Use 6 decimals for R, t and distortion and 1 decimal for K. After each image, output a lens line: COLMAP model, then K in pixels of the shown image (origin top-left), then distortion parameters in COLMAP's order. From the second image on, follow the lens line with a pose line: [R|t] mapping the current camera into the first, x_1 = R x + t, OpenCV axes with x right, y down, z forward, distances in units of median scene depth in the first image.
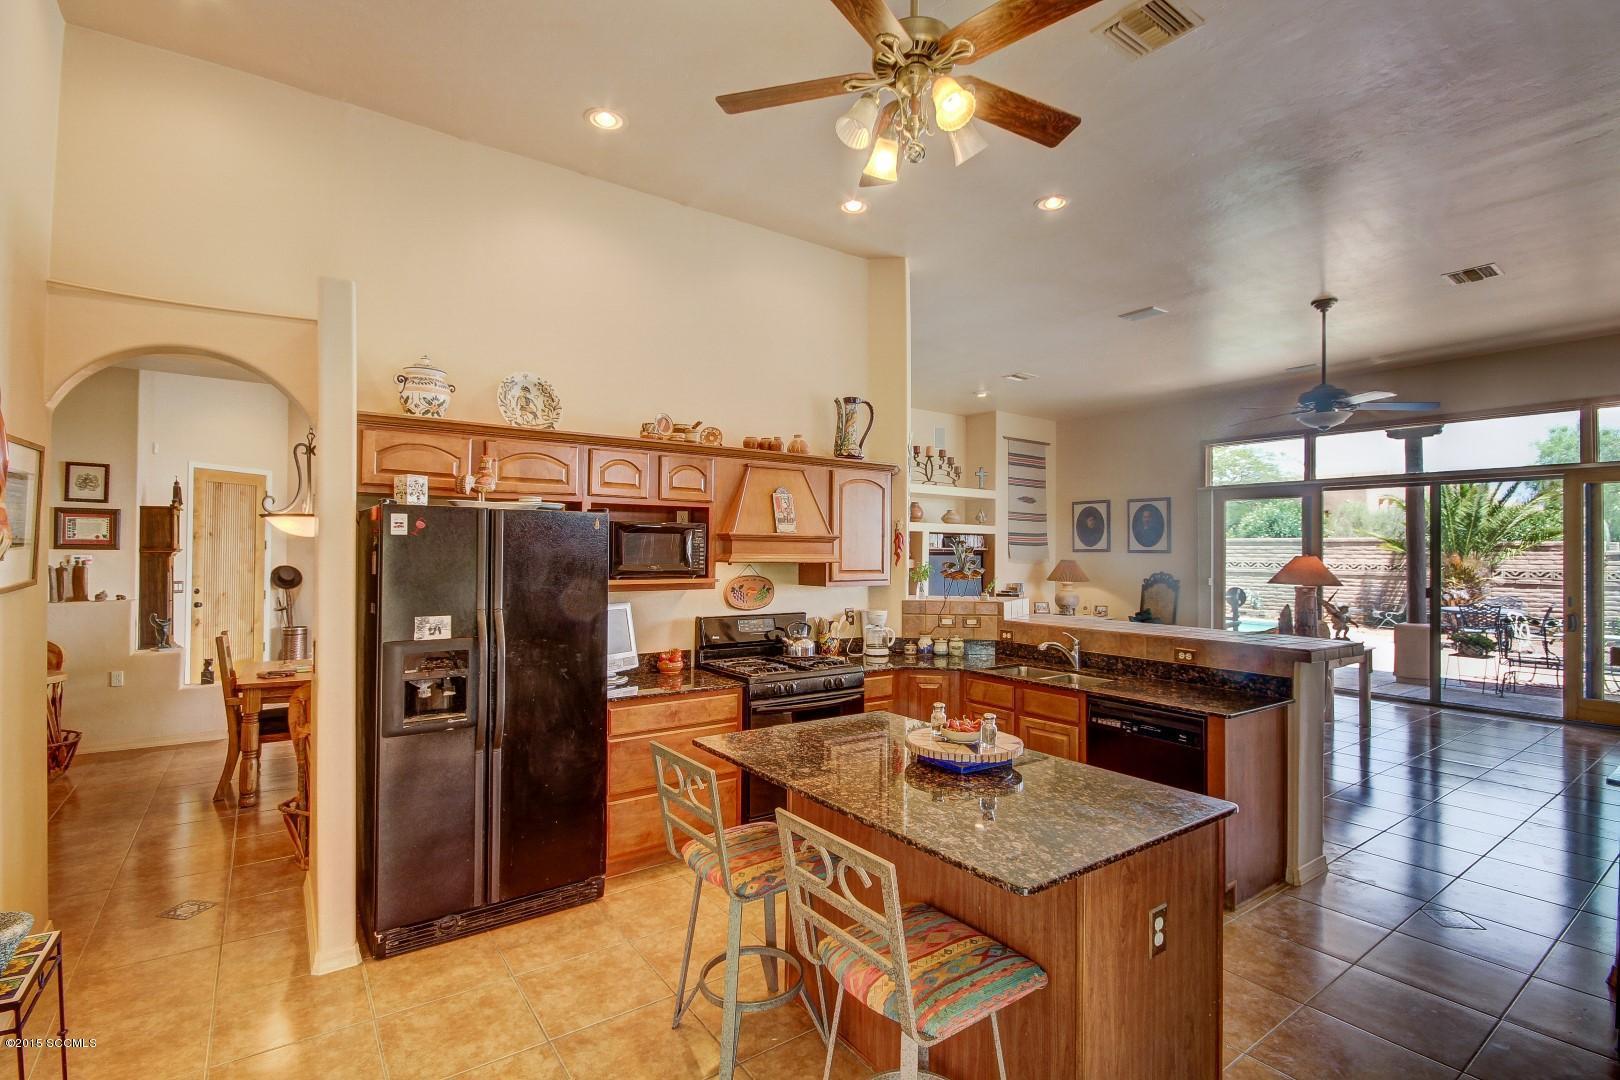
lens RADIAL K [[750.1, 0, 811.4], [0, 750.1, 546.0], [0, 0, 1]] dist [-0.013107, -0.000509]
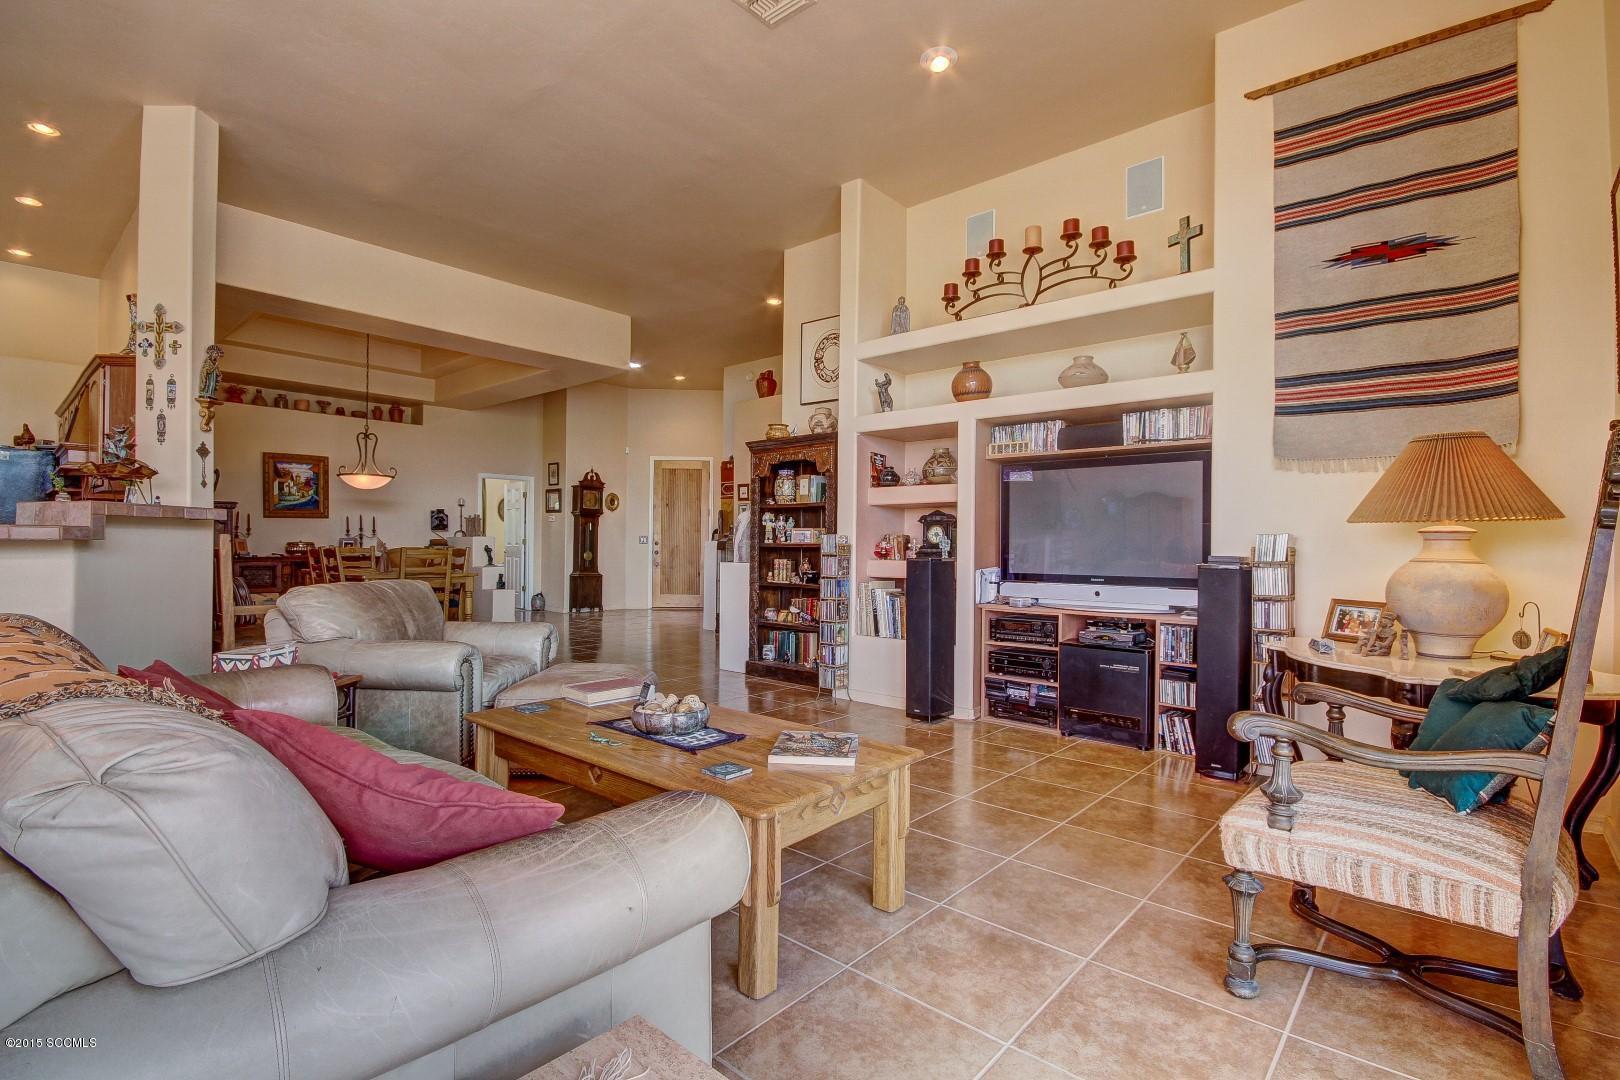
lens RADIAL K [[750.1, 0, 812.9], [0, 750.1, 545.9], [0, 0, 1]] dist [-0.013107, -0.000509]
pose [[0.222610, -0.005052, -0.974895, 1.156153], [-0.001815, 0.999983, -0.005596, 0.121281], [0.974906, 0.003015, 0.222597, 1.603656]]
